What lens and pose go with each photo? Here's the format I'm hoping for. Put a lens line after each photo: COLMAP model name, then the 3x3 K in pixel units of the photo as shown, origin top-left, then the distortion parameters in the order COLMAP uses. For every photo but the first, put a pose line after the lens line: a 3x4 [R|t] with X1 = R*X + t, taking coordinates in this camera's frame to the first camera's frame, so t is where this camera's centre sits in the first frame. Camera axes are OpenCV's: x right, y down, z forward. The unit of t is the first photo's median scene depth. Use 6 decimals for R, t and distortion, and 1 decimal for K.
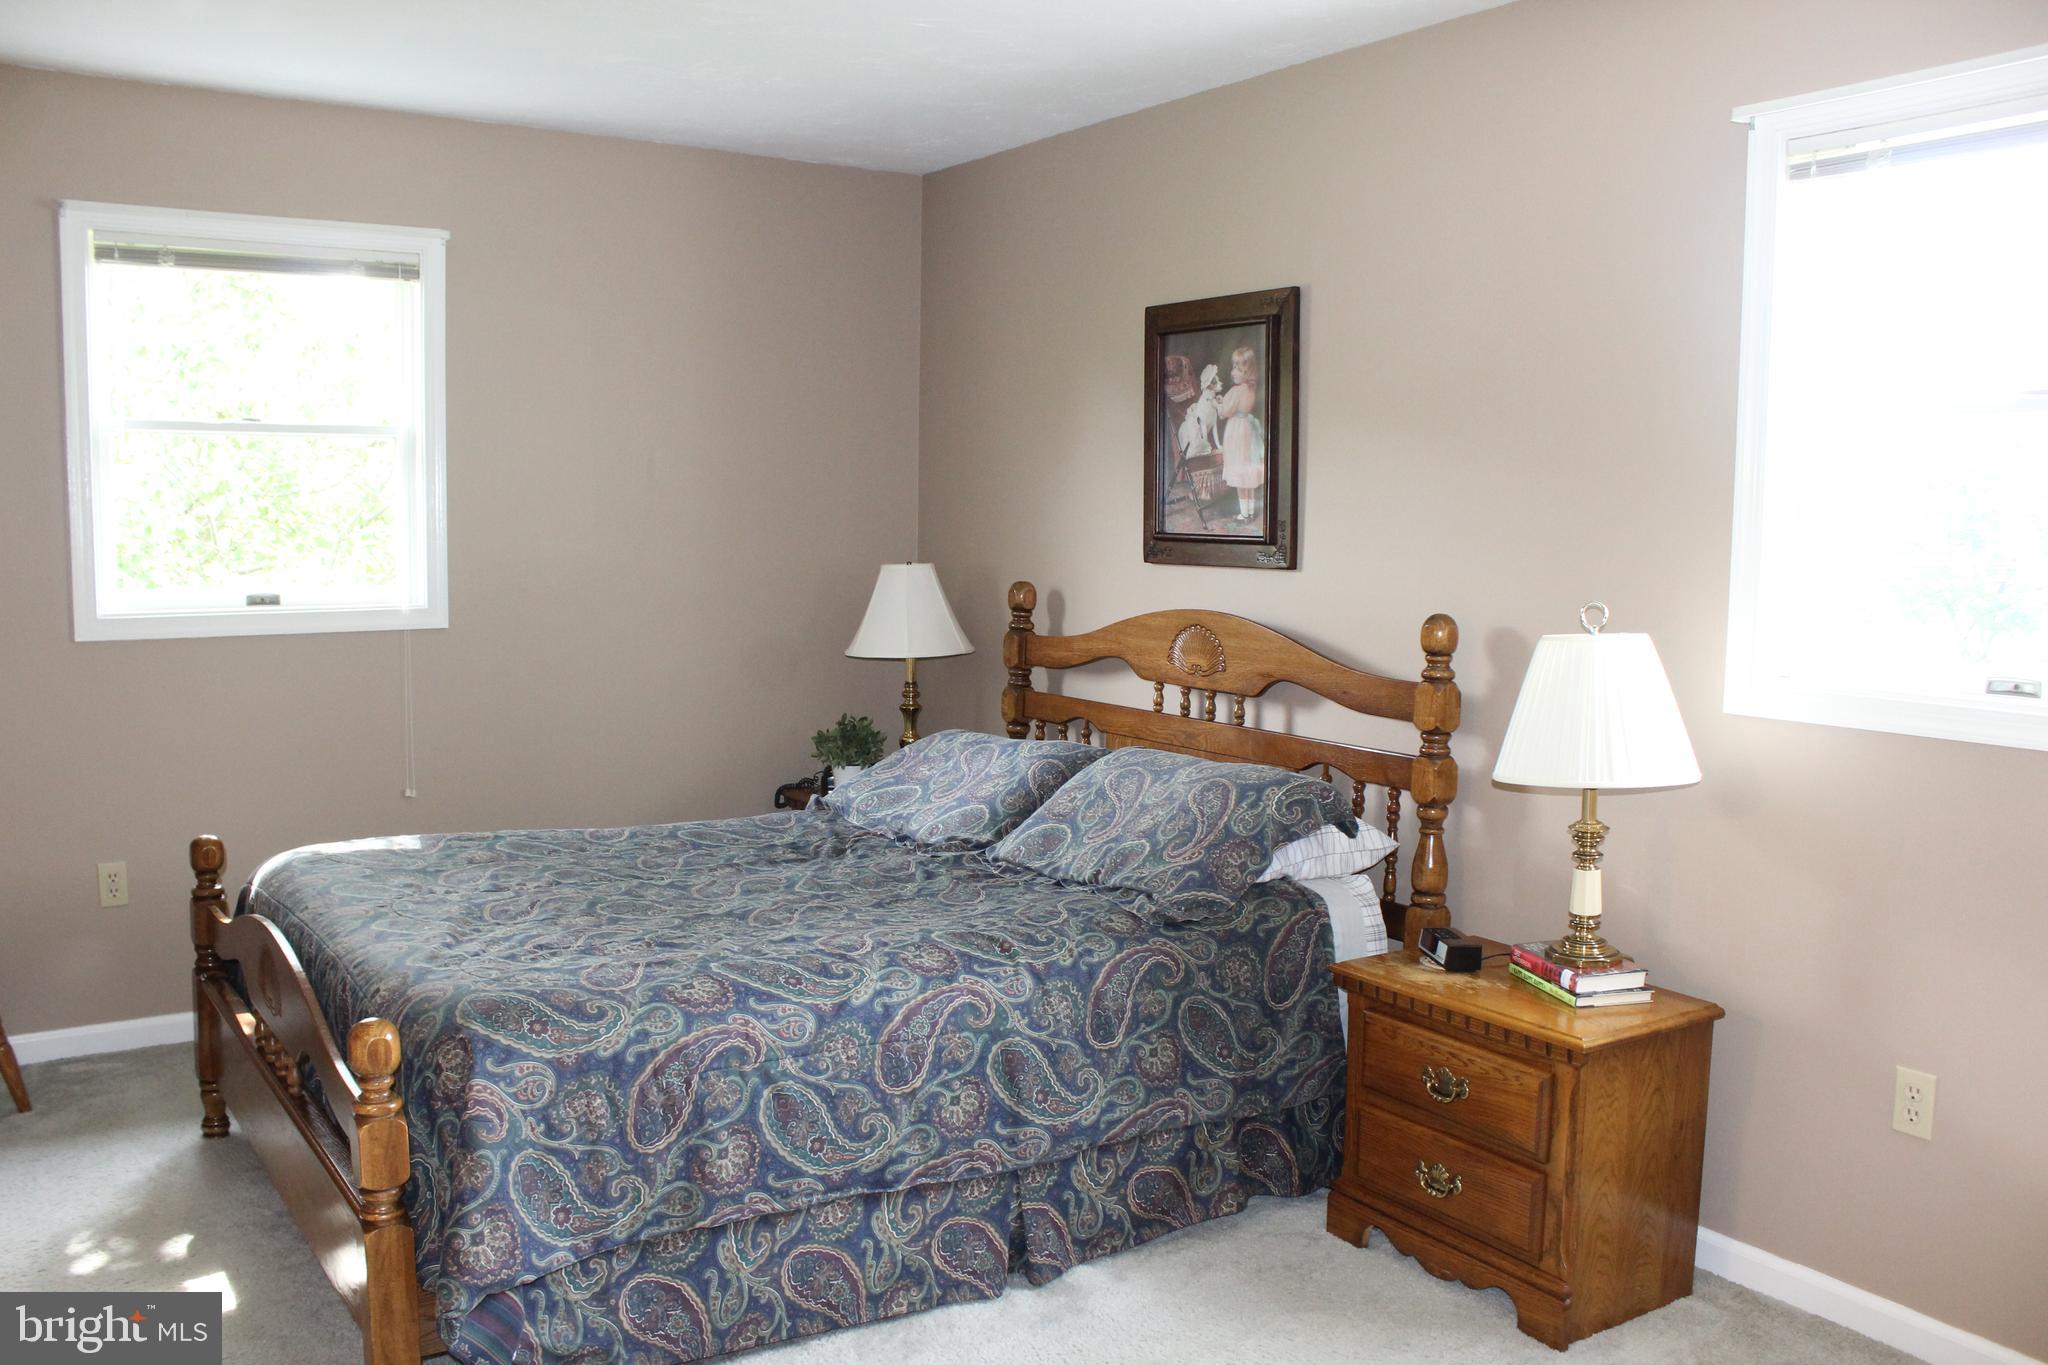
lens RADIAL K [[1709.2, 0, 992.3], [0, 1709.2, 693.3], [0, 0, 1]] dist [-0.174506, 0.166921]
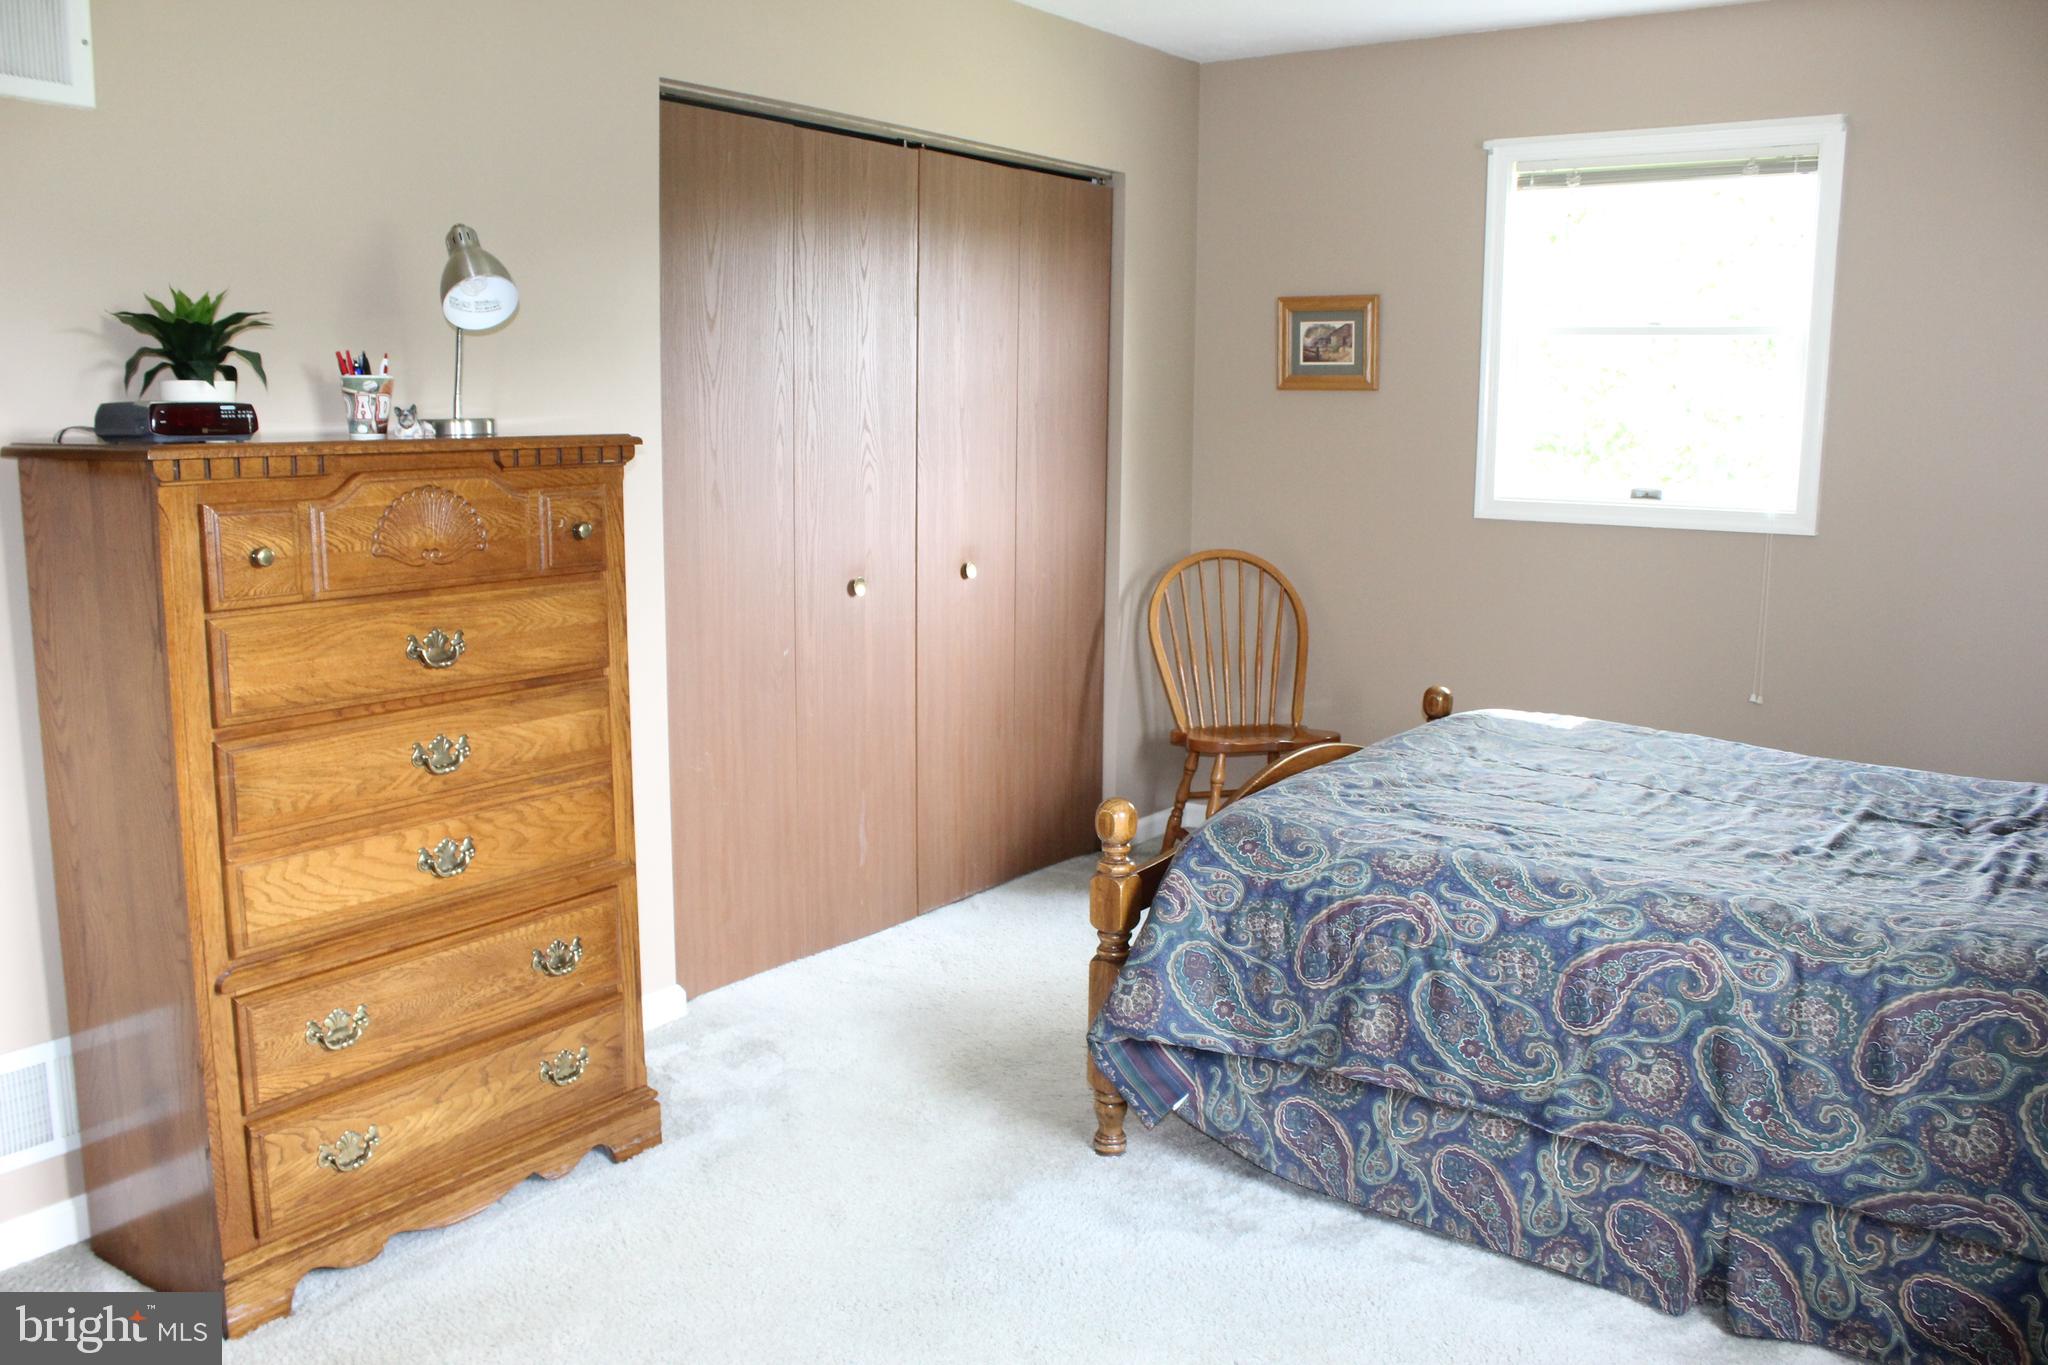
lens RADIAL K [[1709.2, 0, 992.3], [0, 1709.2, 693.3], [0, 0, 1]] dist [-0.174506, 0.166921]
pose [[0.349708, 0.148855, -0.924957, 0.662596], [-0.103483, 0.987393, 0.119778, -0.023948], [0.931126, 0.053830, 0.360703, 0.372366]]
